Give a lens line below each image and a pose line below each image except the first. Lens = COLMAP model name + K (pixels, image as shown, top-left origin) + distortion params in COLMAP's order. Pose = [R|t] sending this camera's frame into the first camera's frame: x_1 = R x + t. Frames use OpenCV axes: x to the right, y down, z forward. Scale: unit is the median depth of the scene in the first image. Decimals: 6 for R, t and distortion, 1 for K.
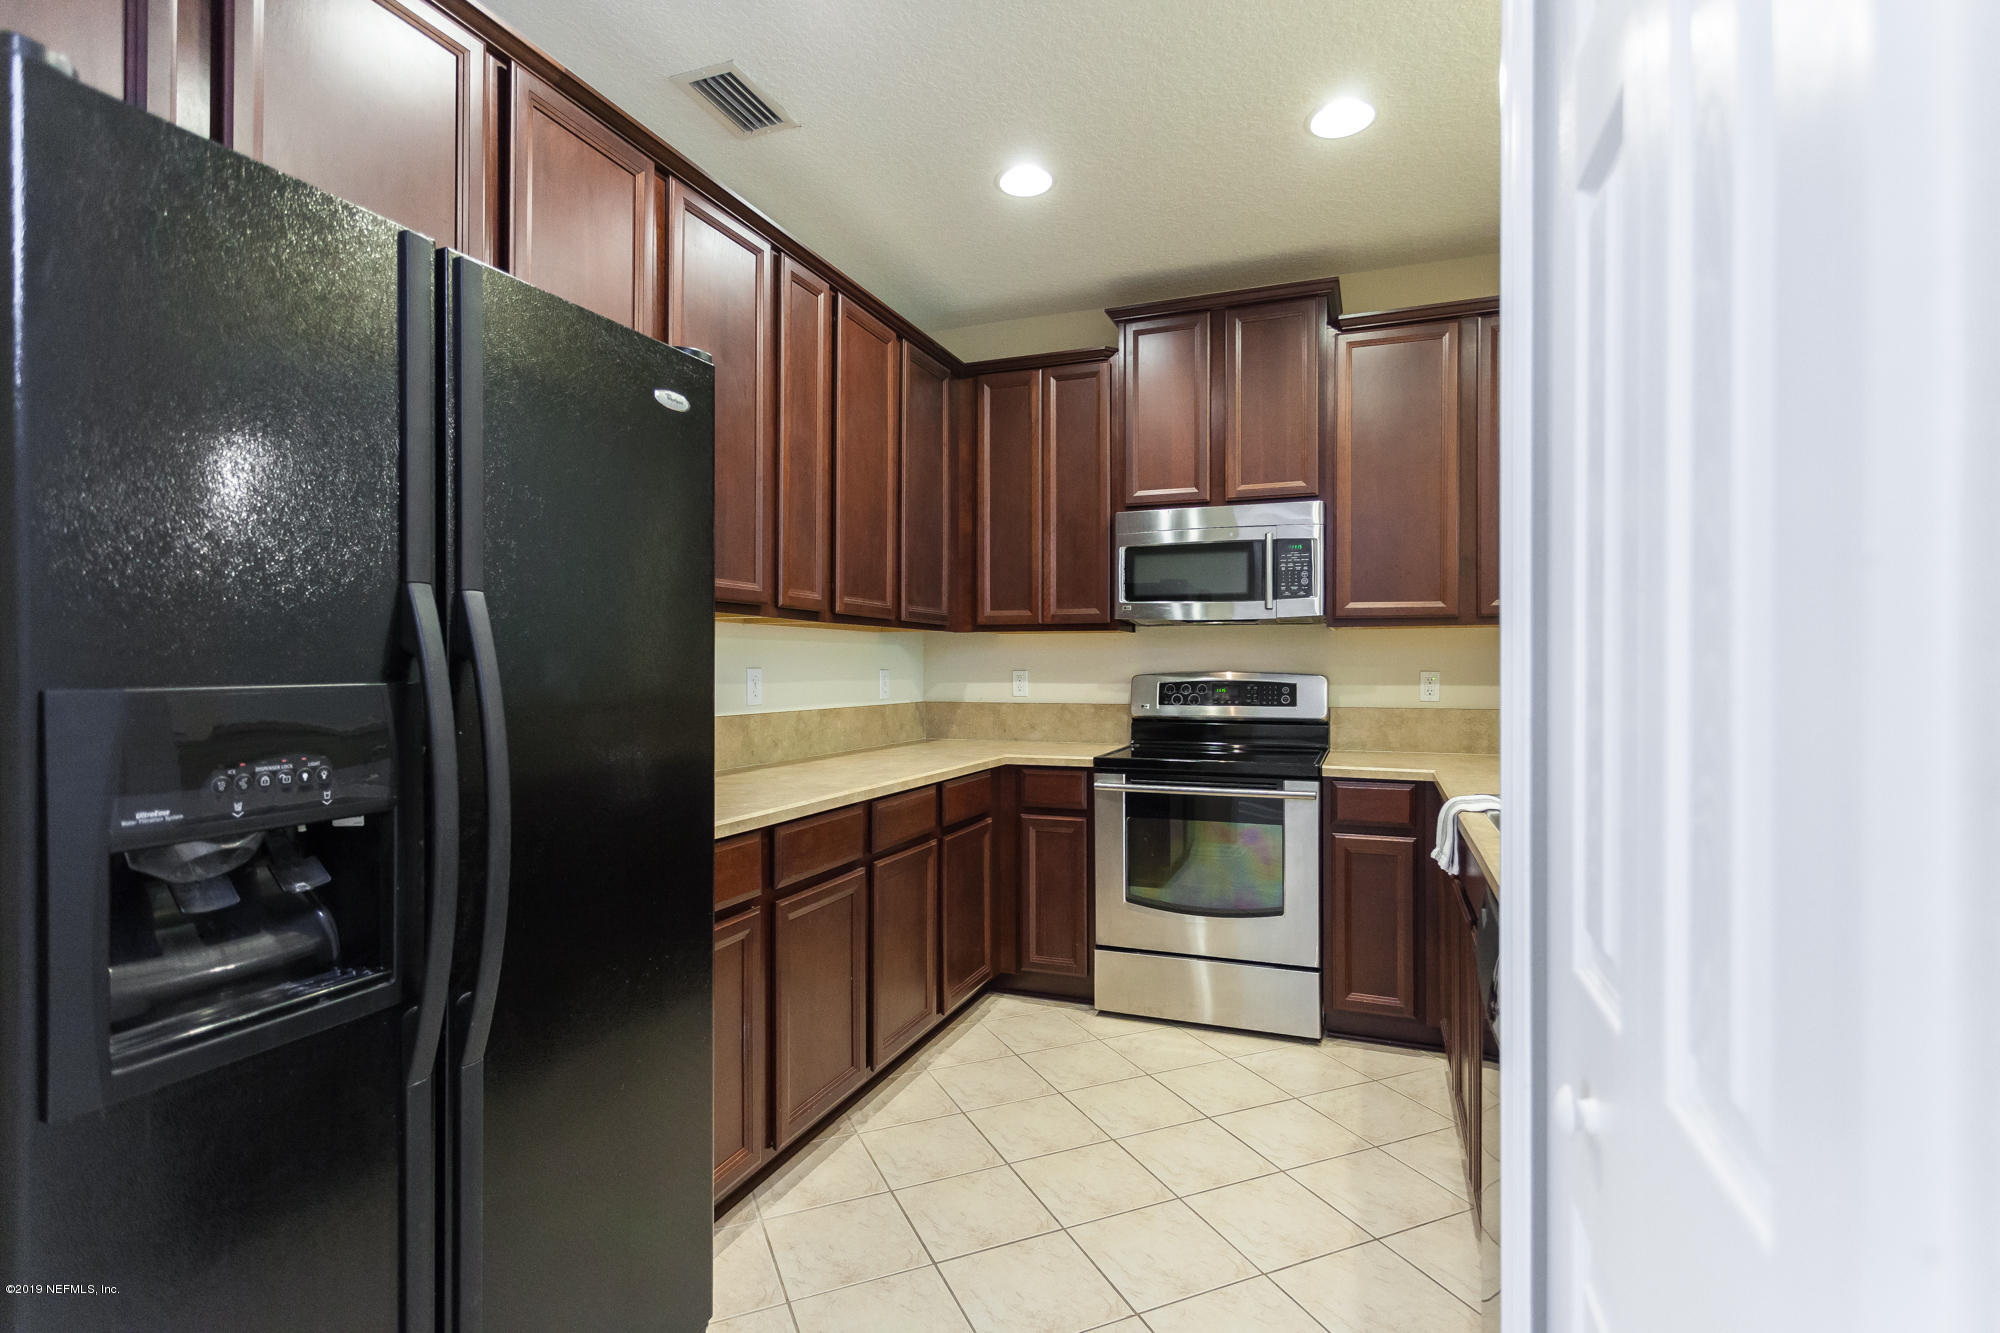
lens RADIAL K [[959.1, 0, 1014.7], [0, 959.1, 664.0], [0, 0, 1]] dist [0.002435, 0.001726]
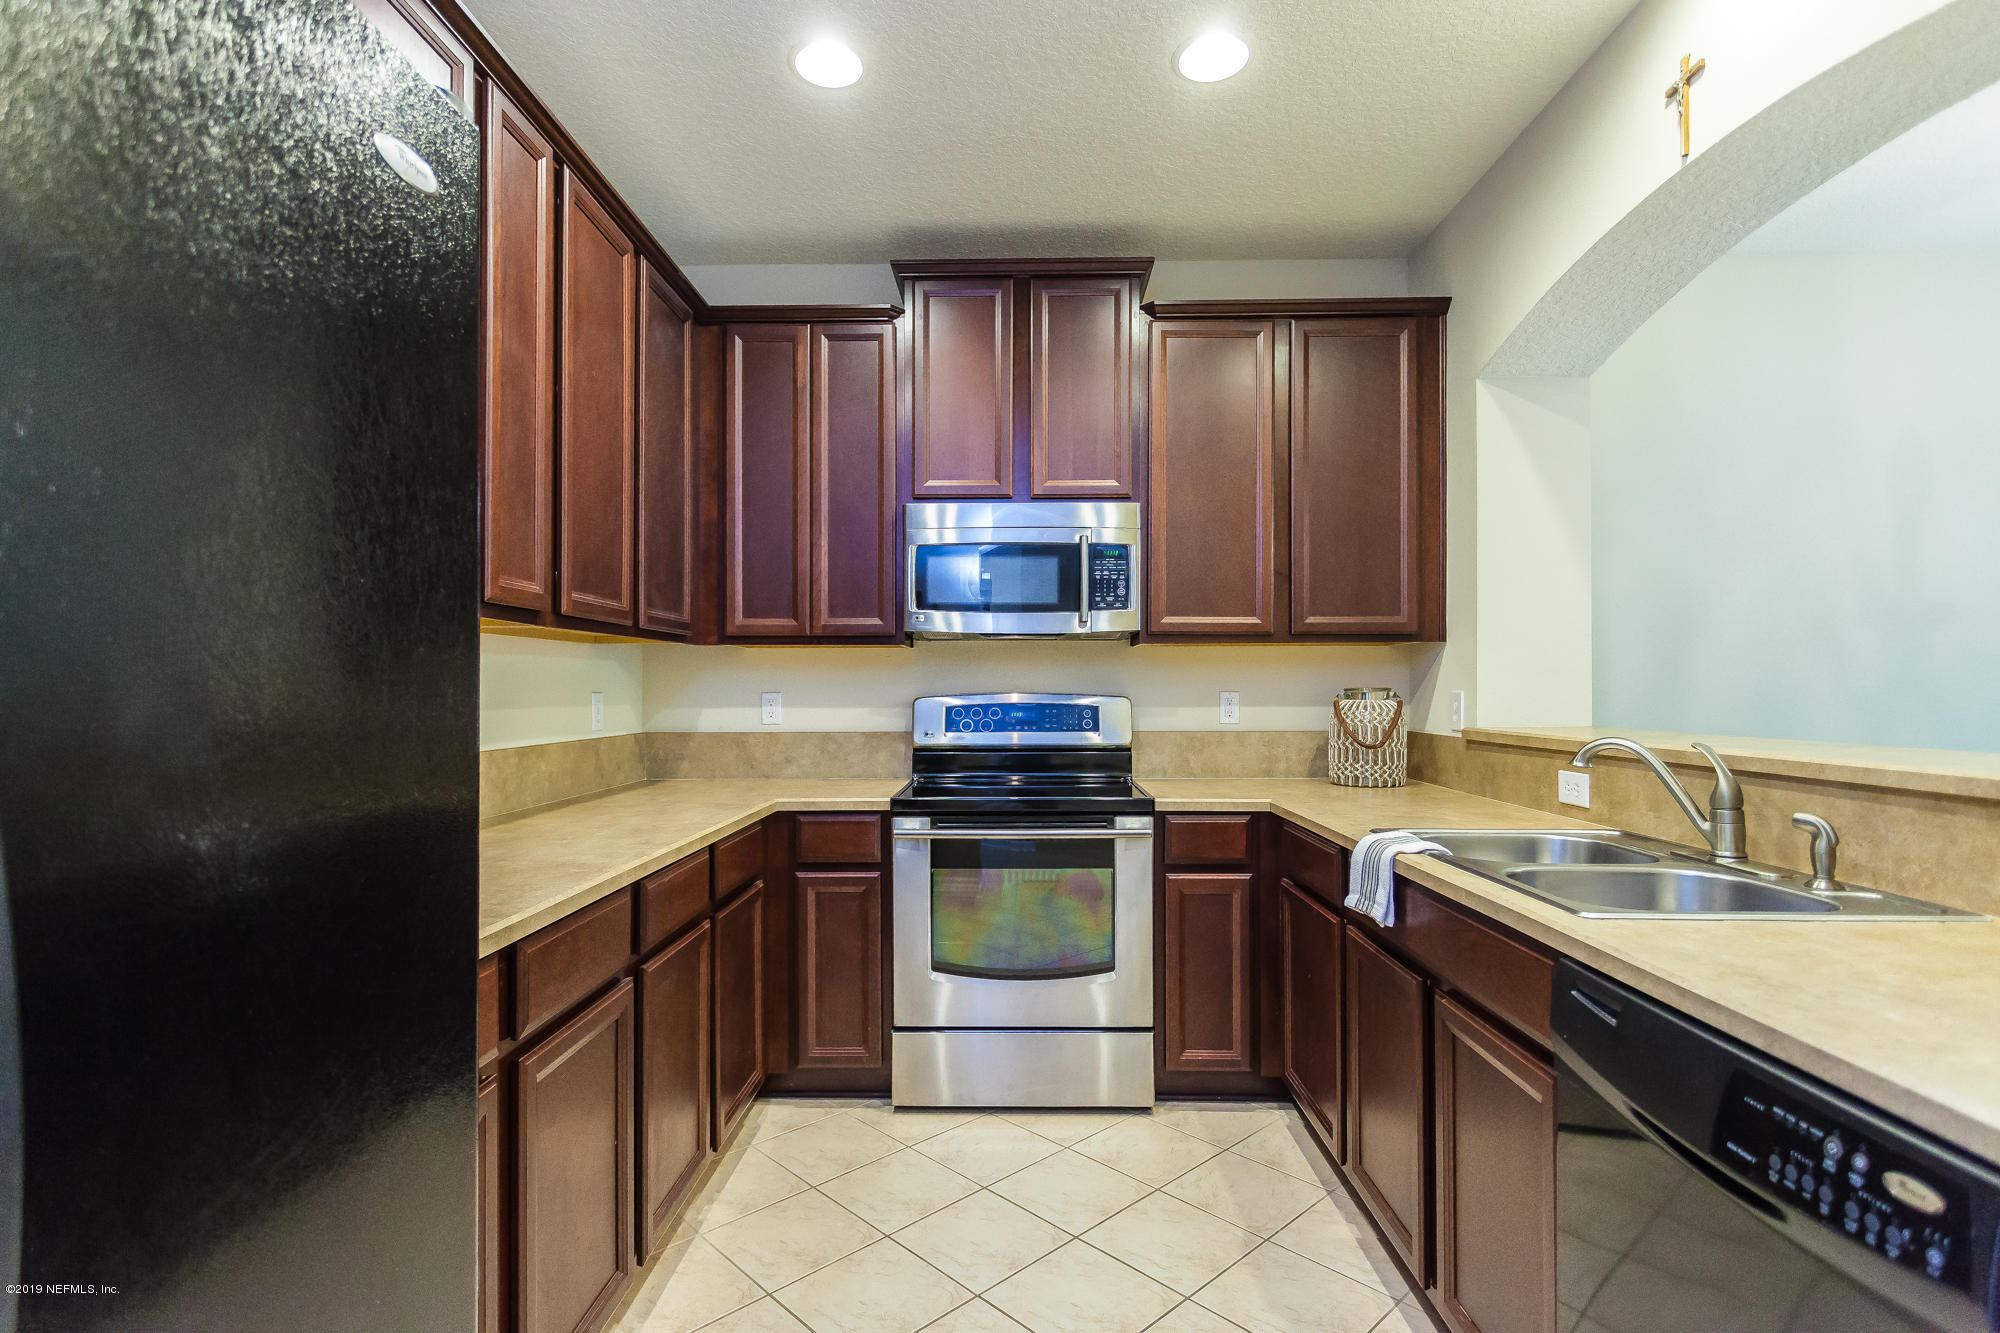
lens RADIAL K [[959.1, 0, 992.3], [0, 959.1, 682.5], [0, 0, 1]] dist [0.002435, 0.001726]
pose [[0.941926, -0.001282, 0.335819, -0.111171], [0.001883, 0.999997, -0.001464, -0.000481], [-0.335816, 0.002012, 0.941926, 0.197051]]
